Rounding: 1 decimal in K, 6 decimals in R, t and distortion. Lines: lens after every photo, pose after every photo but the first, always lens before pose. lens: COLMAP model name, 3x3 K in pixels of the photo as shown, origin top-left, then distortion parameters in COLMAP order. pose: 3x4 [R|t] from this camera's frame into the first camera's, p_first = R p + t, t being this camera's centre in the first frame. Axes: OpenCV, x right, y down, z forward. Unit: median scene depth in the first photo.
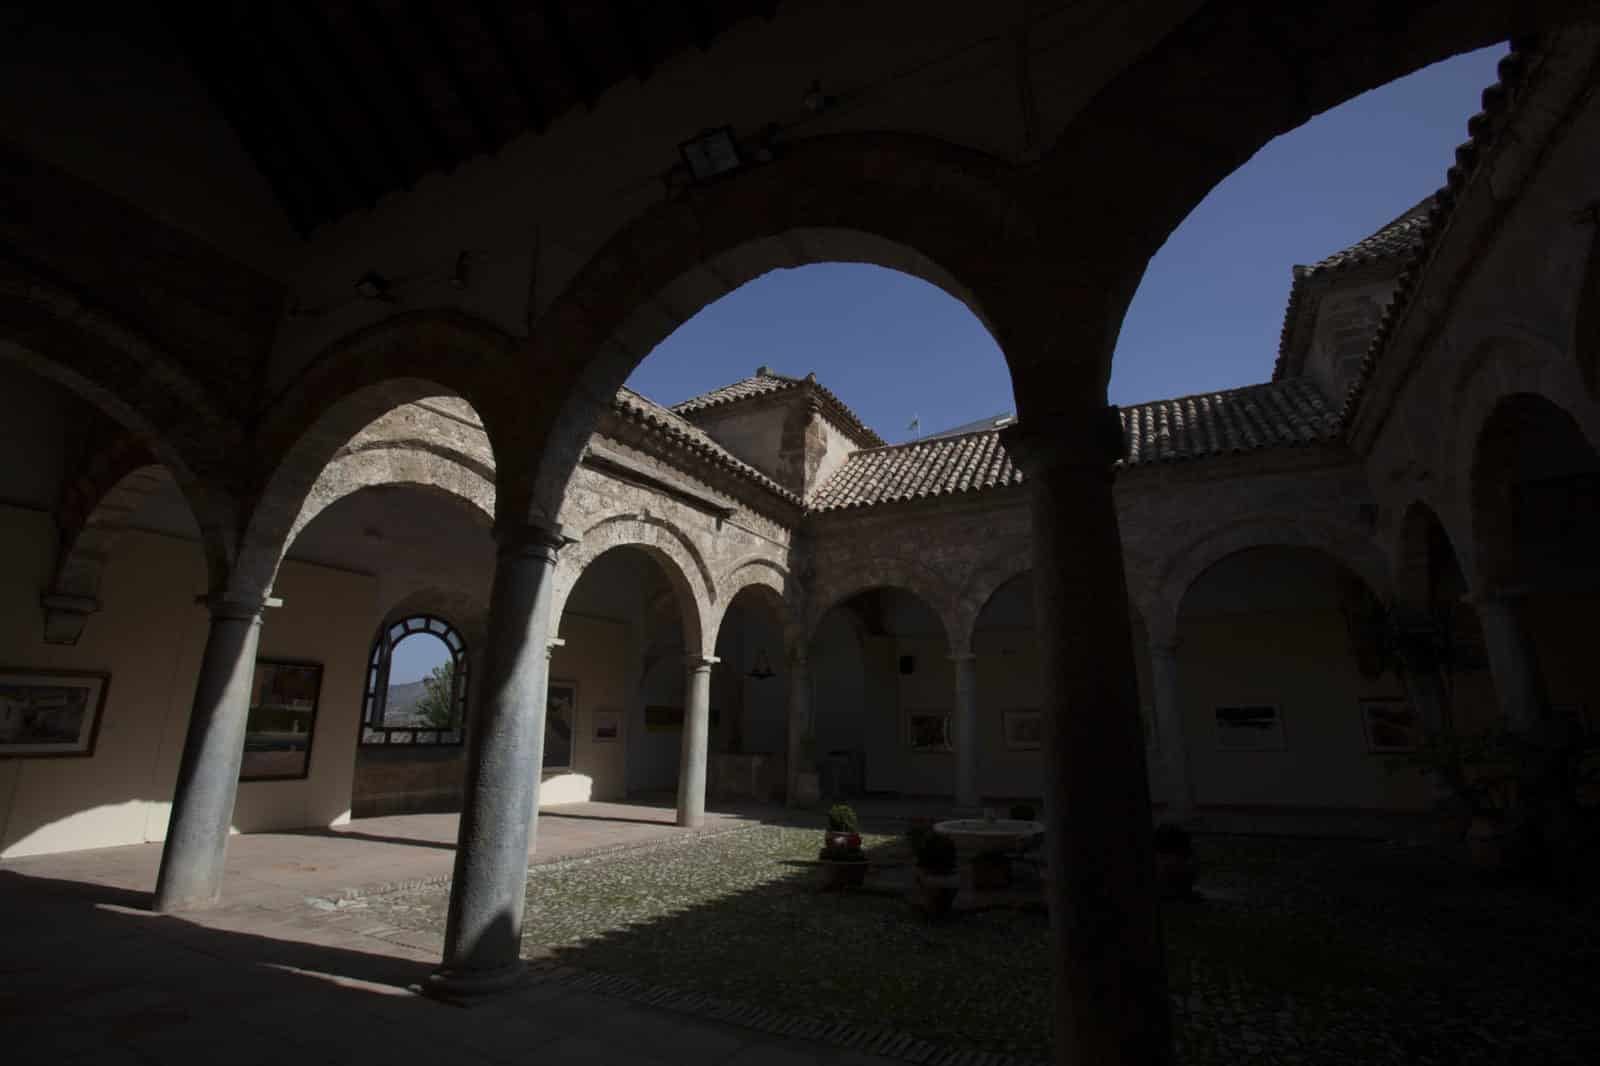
lens RADIAL K [[733.3, 0, 791.6], [0, 733.3, 538.9], [0, 0, 1]] dist [-0.085486, 0.028887]
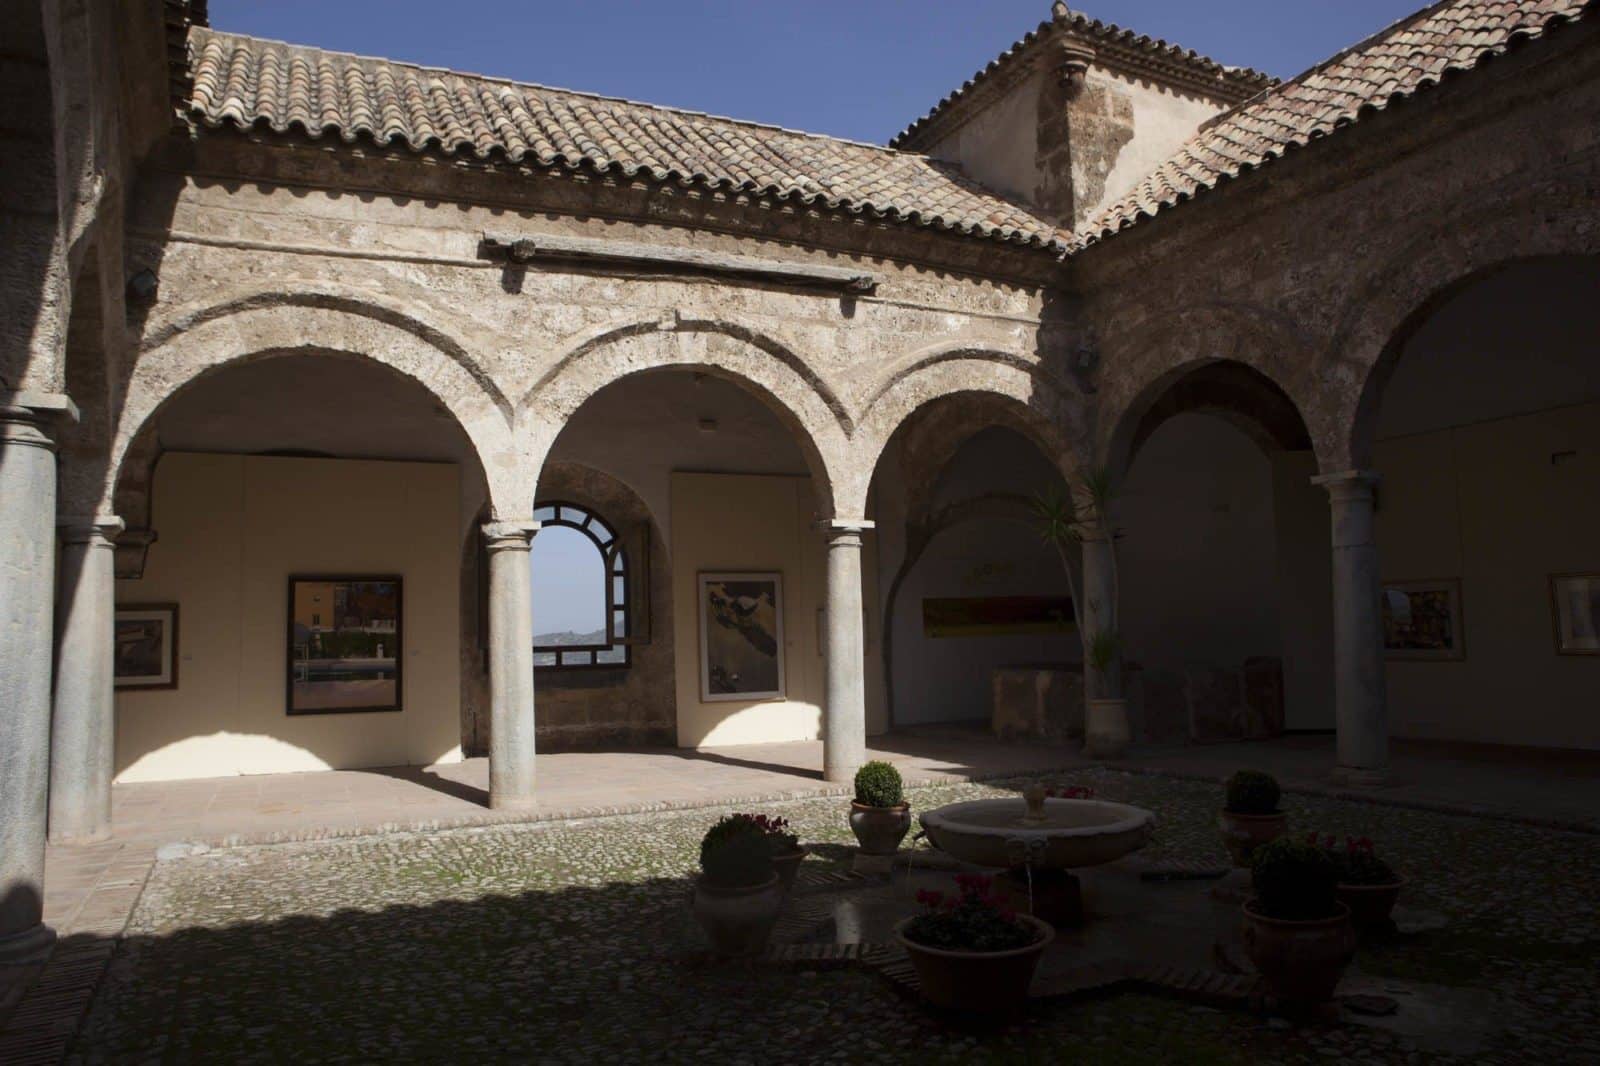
lens RADIAL K [[1086.7, 0, 800.0], [0, 1086.7, 533.0], [0, 0, 1]] dist [-0.099686, 0.002890]
pose [[0.819304, -0.080895, -0.567624, 0.382445], [0.174063, 0.978366, 0.111809, 0.058687], [0.546300, -0.190408, 0.815660, 0.209661]]
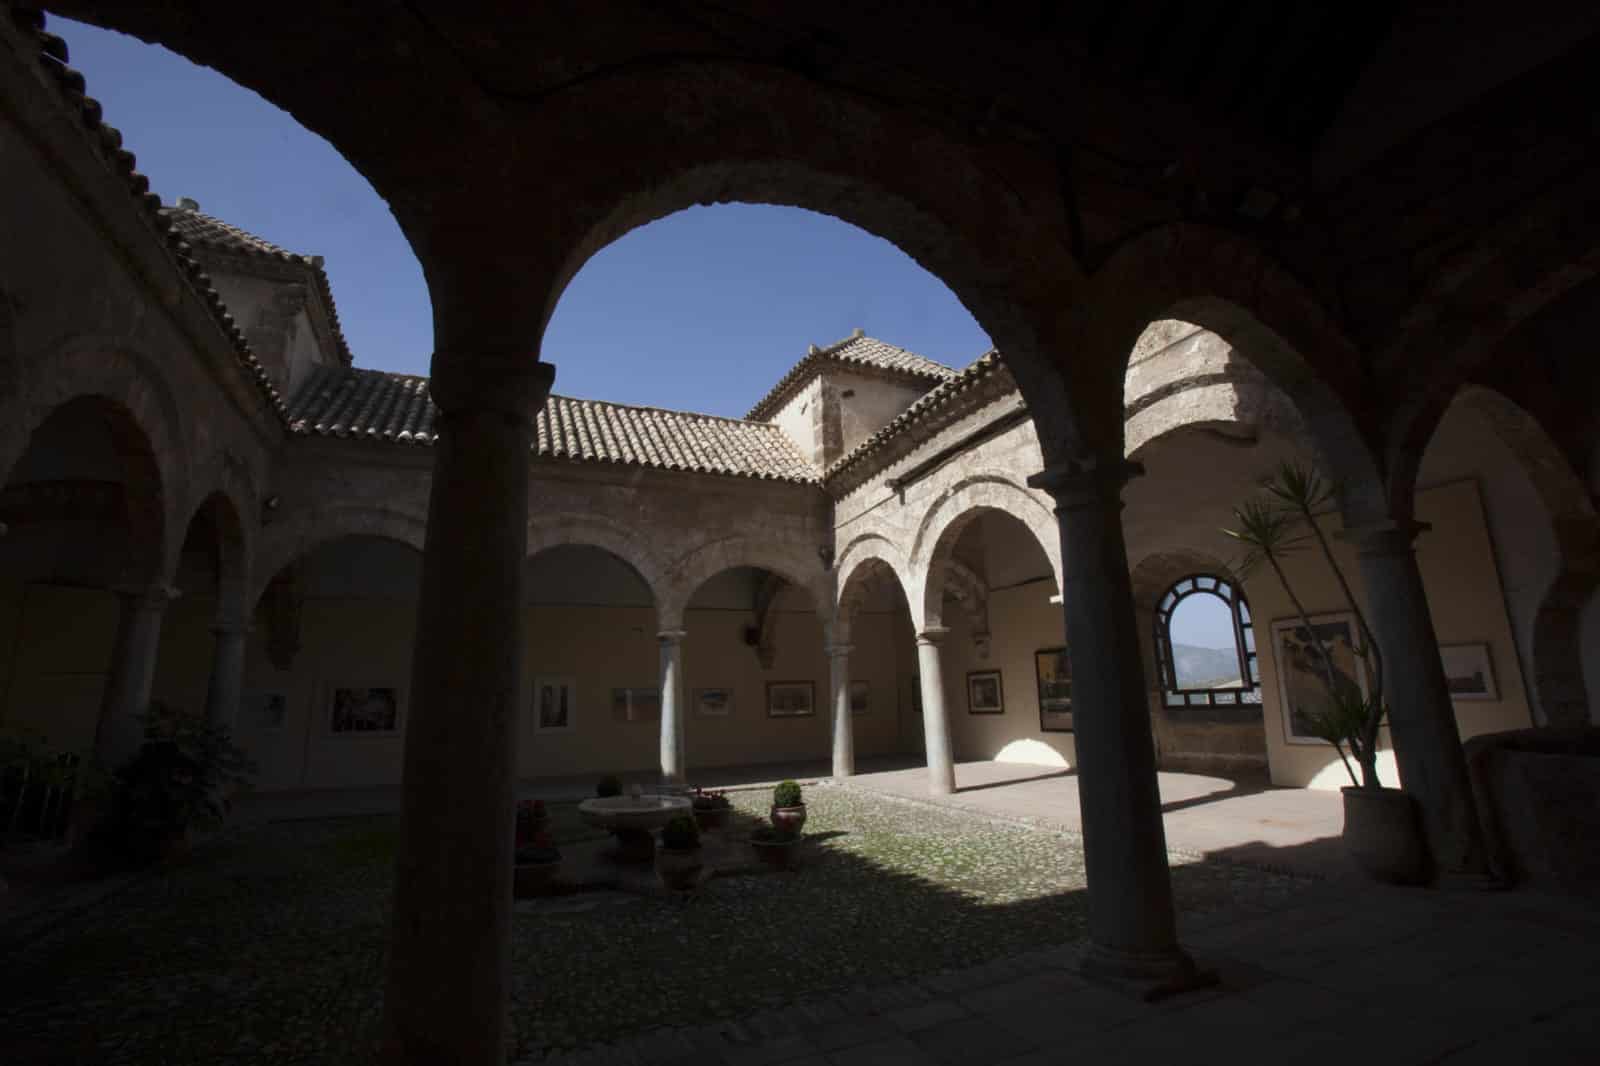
lens RADIAL K [[733.3, 0, 791.6], [0, 733.3, 538.9], [0, 0, 1]] dist [-0.085486, 0.028887]
pose [[-0.613772, -0.155605, -0.773997, 0.636147], [0.222665, 0.906465, -0.358807, 0.310264], [0.757433, -0.392567, -0.521715, 1.192670]]
